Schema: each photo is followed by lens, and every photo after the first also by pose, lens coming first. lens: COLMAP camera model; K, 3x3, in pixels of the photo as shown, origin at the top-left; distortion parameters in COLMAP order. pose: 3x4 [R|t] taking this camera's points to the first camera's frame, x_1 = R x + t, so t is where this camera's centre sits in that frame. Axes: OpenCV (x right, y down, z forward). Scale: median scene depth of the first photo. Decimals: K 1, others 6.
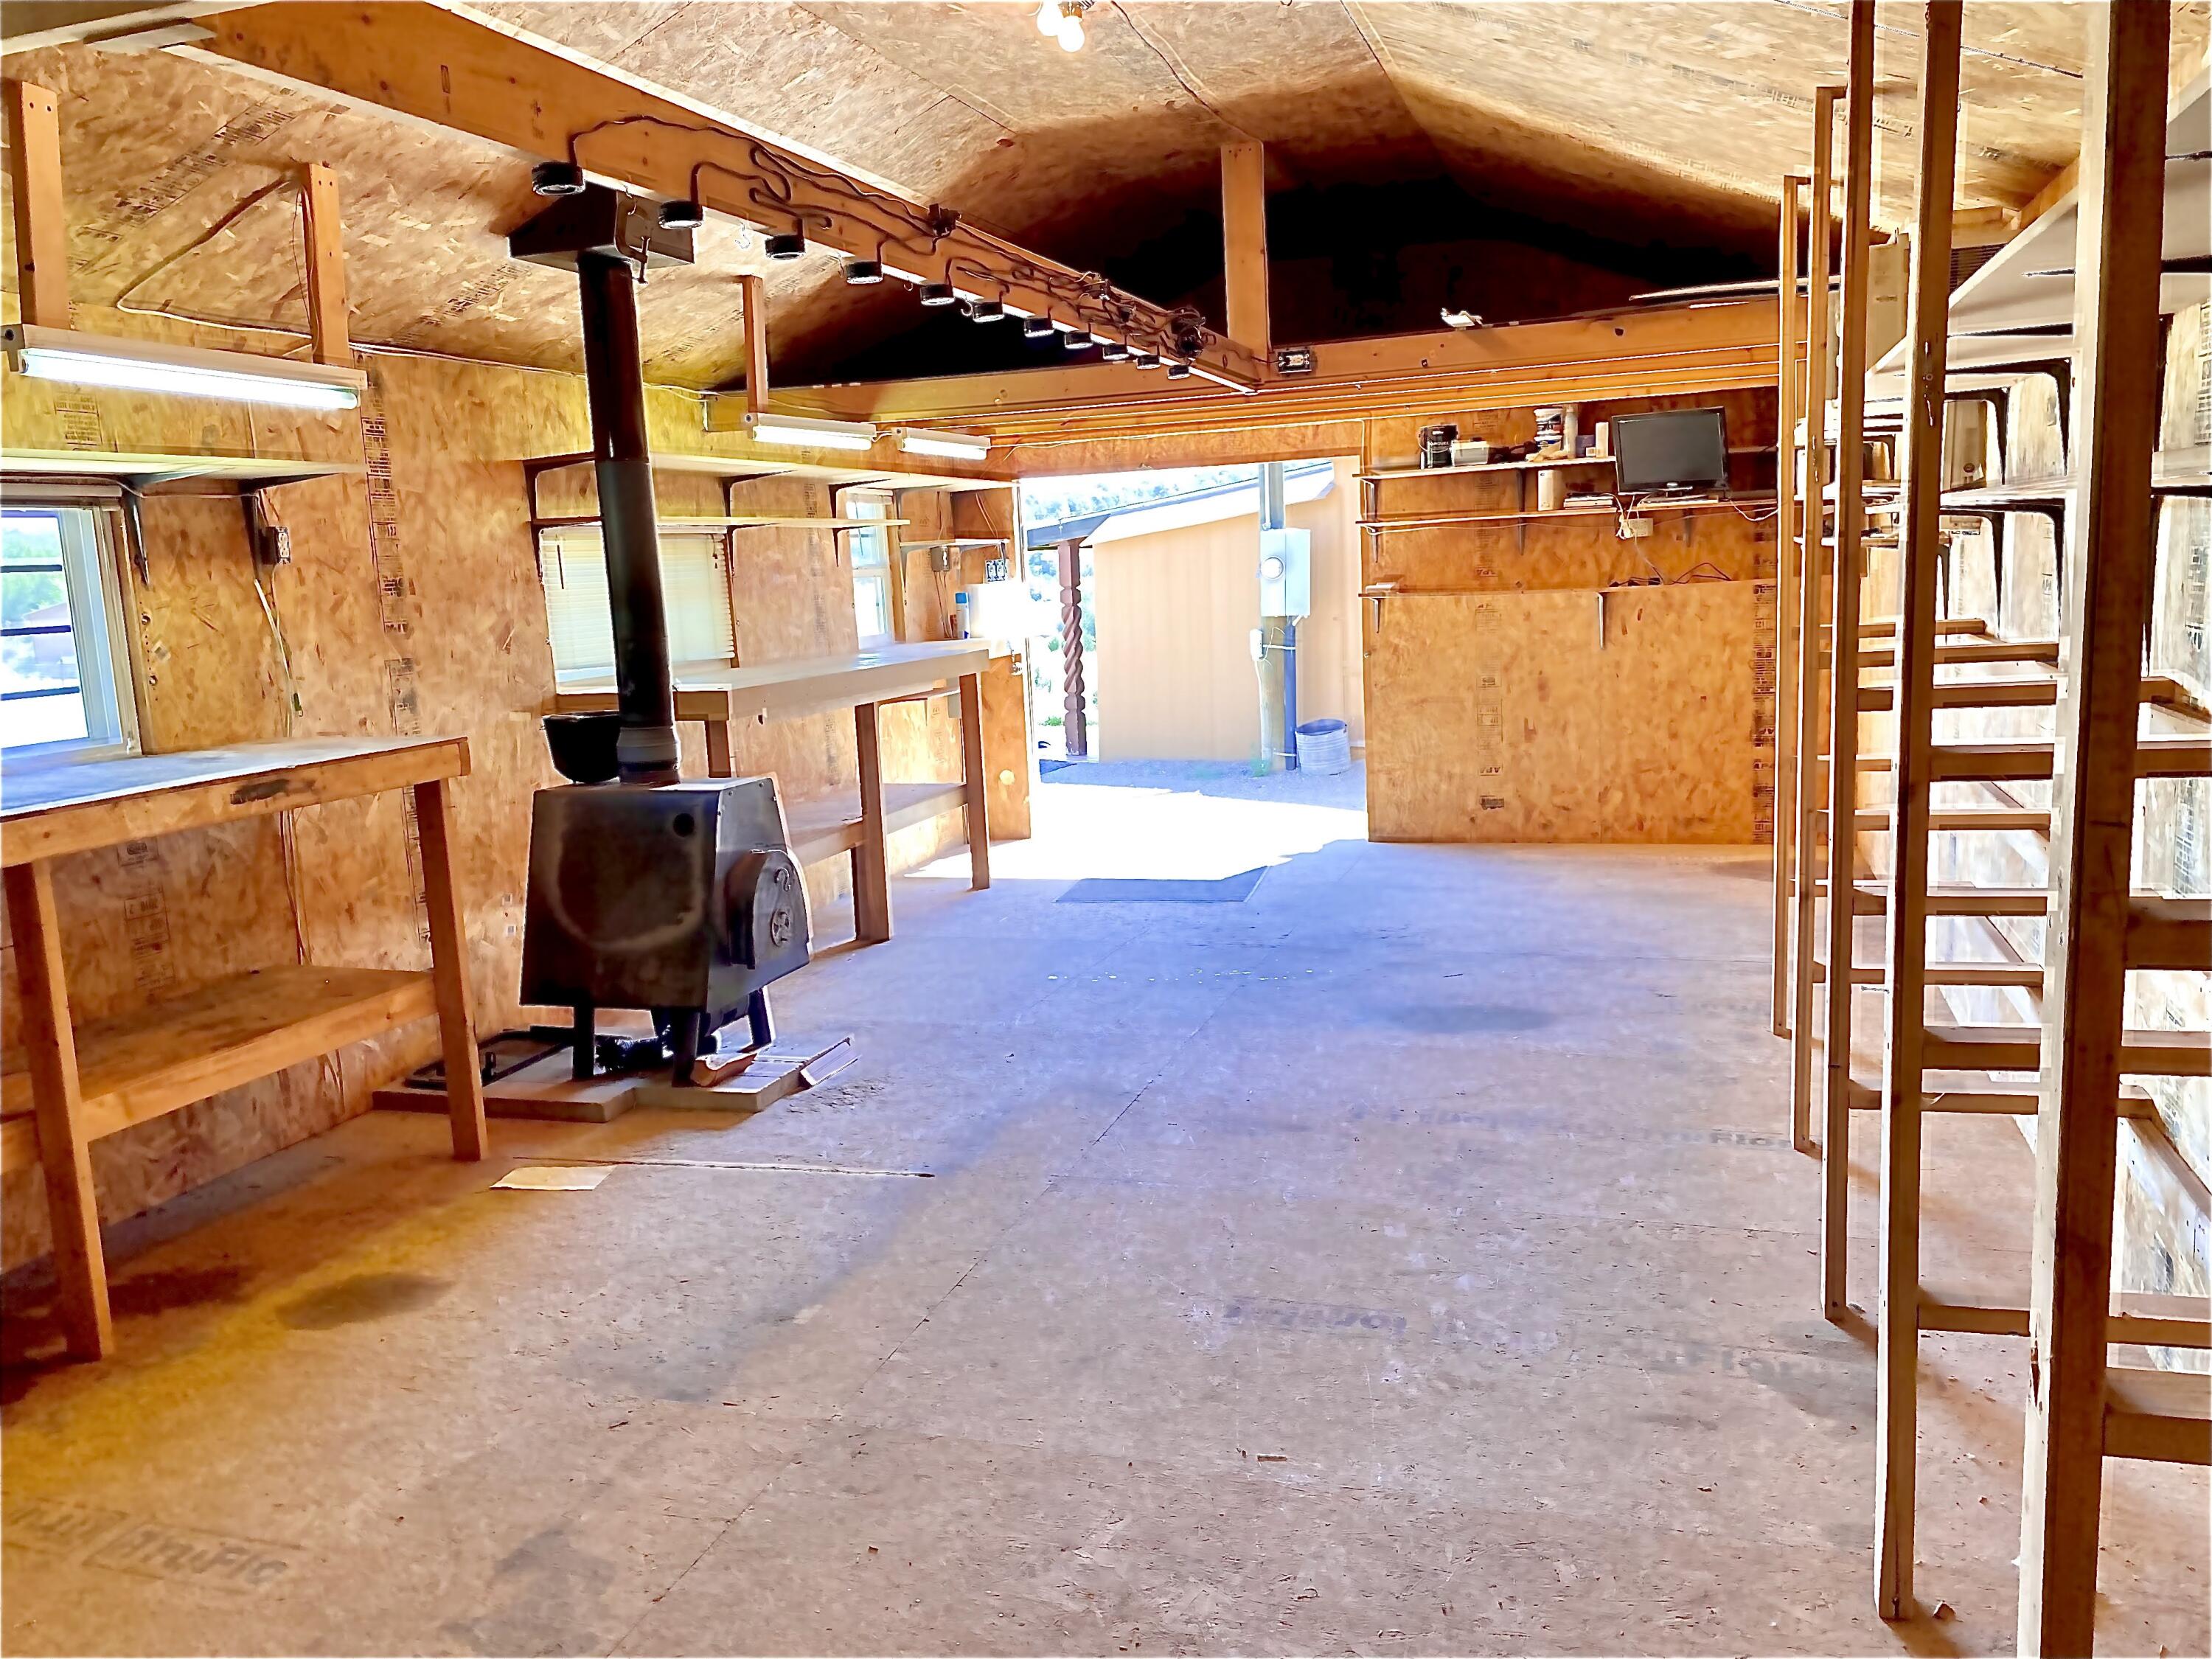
lens RADIAL K [[1663.6, 0, 1093.3], [0, 1663.6, 825.0], [0, 0, 1]] dist [0.065318, -0.130041]
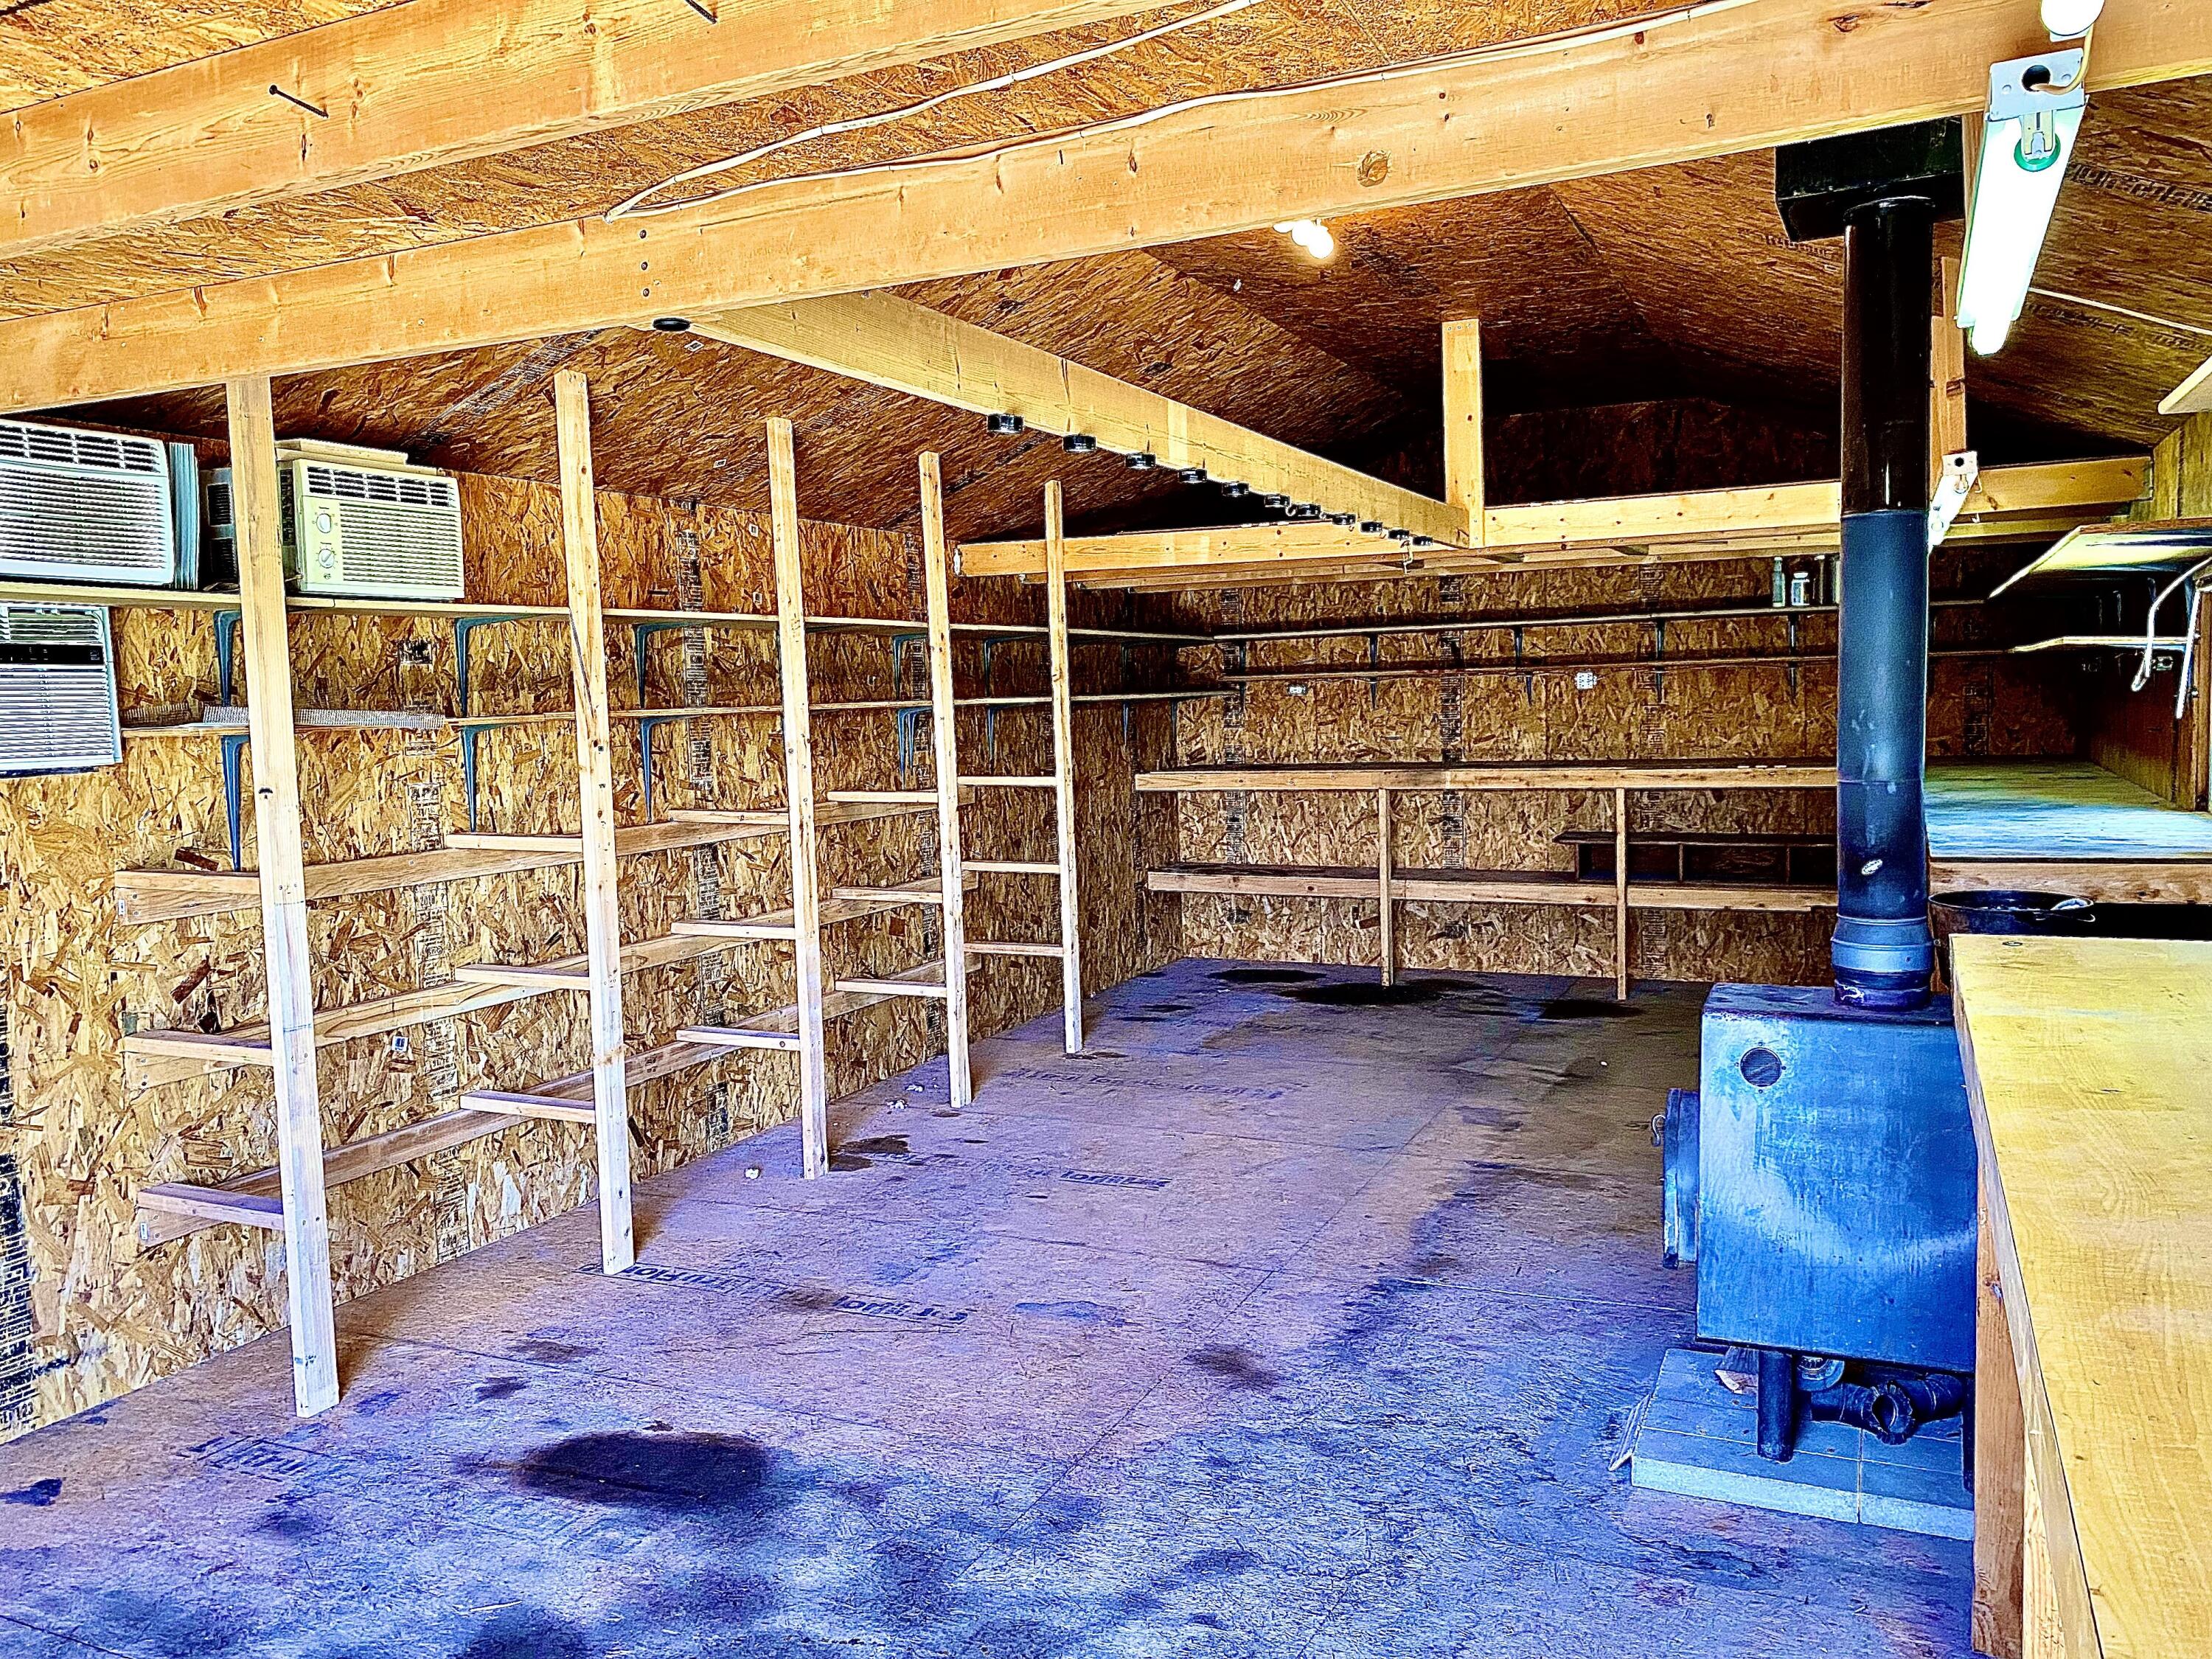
lens RADIAL K [[1663.6, 0, 1093.3], [0, 1663.6, 825.0], [0, 0, 1]] dist [0.065318, -0.130041]
pose [[-0.989980, 0.073971, 0.120280, -0.028209], [0.100099, 0.968431, 0.228302, -0.170120], [-0.099595, 0.238054, -0.966132, 1.034330]]
